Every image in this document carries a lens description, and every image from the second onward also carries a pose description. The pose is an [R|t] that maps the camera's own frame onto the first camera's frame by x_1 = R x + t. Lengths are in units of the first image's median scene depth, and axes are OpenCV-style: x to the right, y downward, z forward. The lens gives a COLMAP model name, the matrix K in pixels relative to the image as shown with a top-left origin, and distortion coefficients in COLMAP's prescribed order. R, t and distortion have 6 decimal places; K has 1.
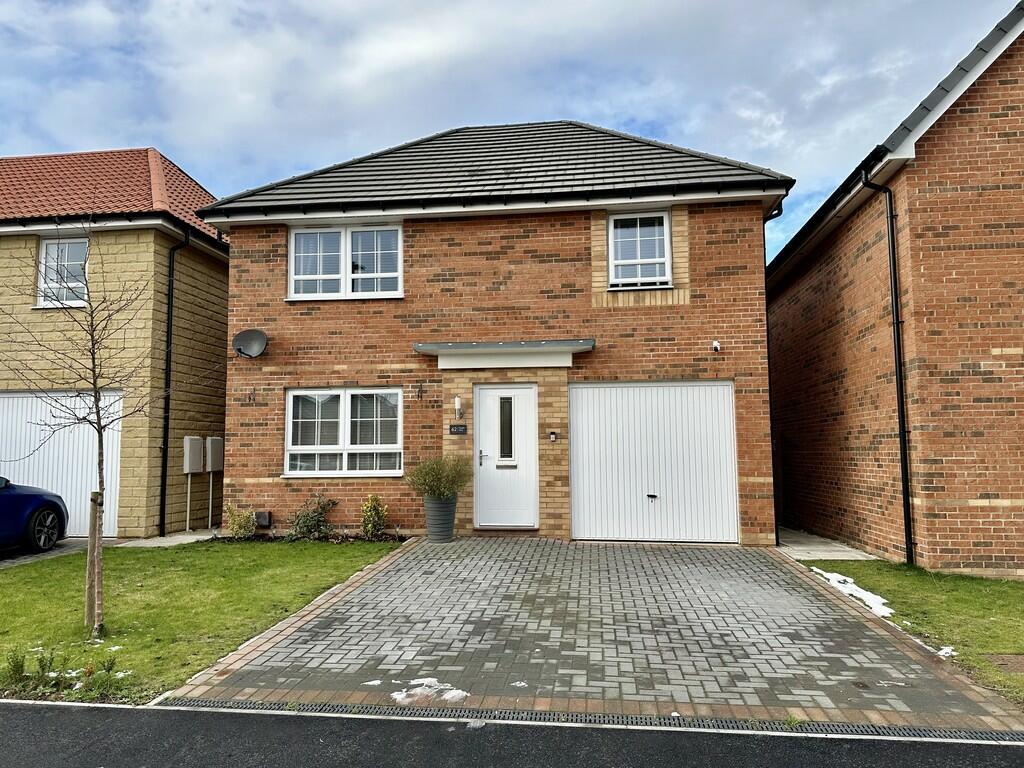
lens RADIAL K [[713.3, 0, 508.3], [0, 713.3, 389.4], [0, 0, 1]] dist [0.070355, -0.078246]
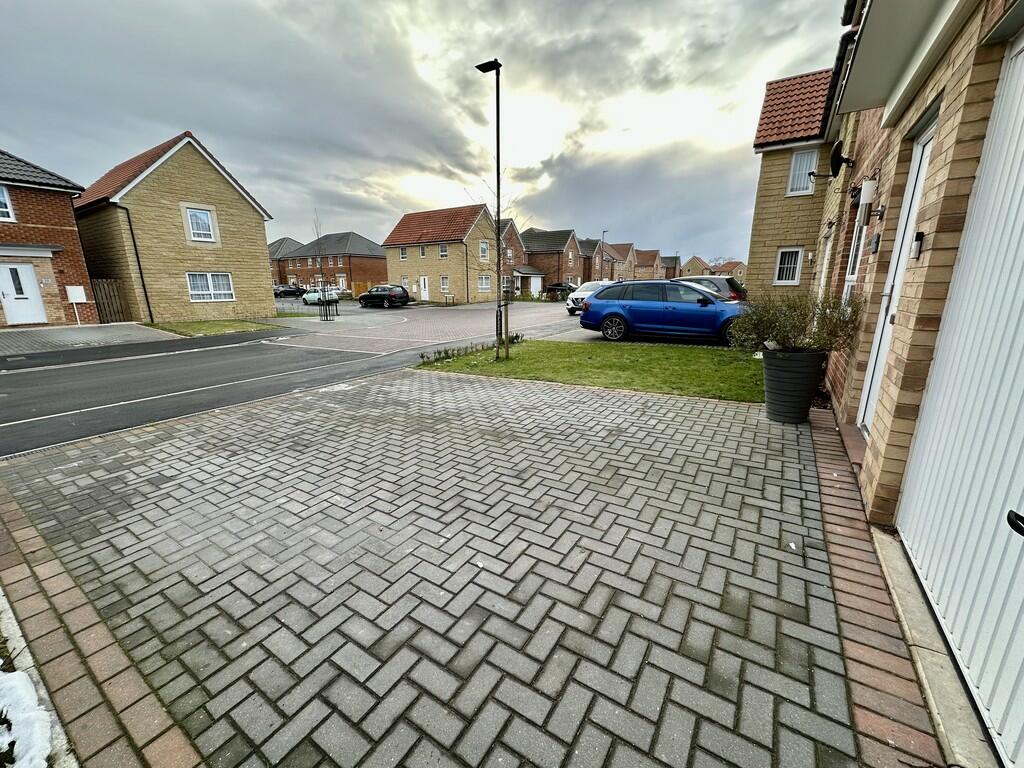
lens RADIAL K [[408.1, 0, 510.4], [0, 408.1, 381.7], [0, 0, 1]] dist [-0.001189, 0.000095]
pose [[-0.439488, 0.218122, -0.871363, 0.347779], [0.081835, 0.975757, 0.202979, 0.073773], [0.894513, 0.017899, -0.446684, 0.909039]]
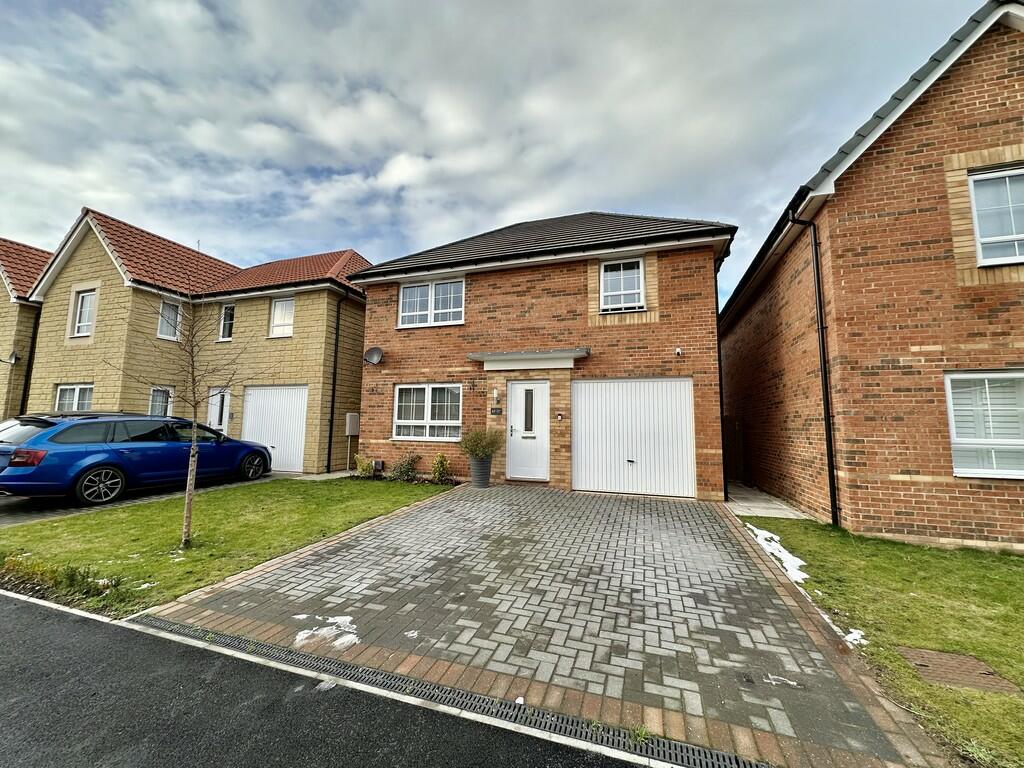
lens RADIAL K [[408.1, 0, 510.4], [0, 408.1, 381.7], [0, 0, 1]] dist [-0.001189, 0.000095]
pose [[0.980625, -0.000808, -0.195891, 0.127285], [-0.003881, 0.999715, -0.023553, 0.015393], [0.195854, 0.023857, 0.980343, 0.179102]]
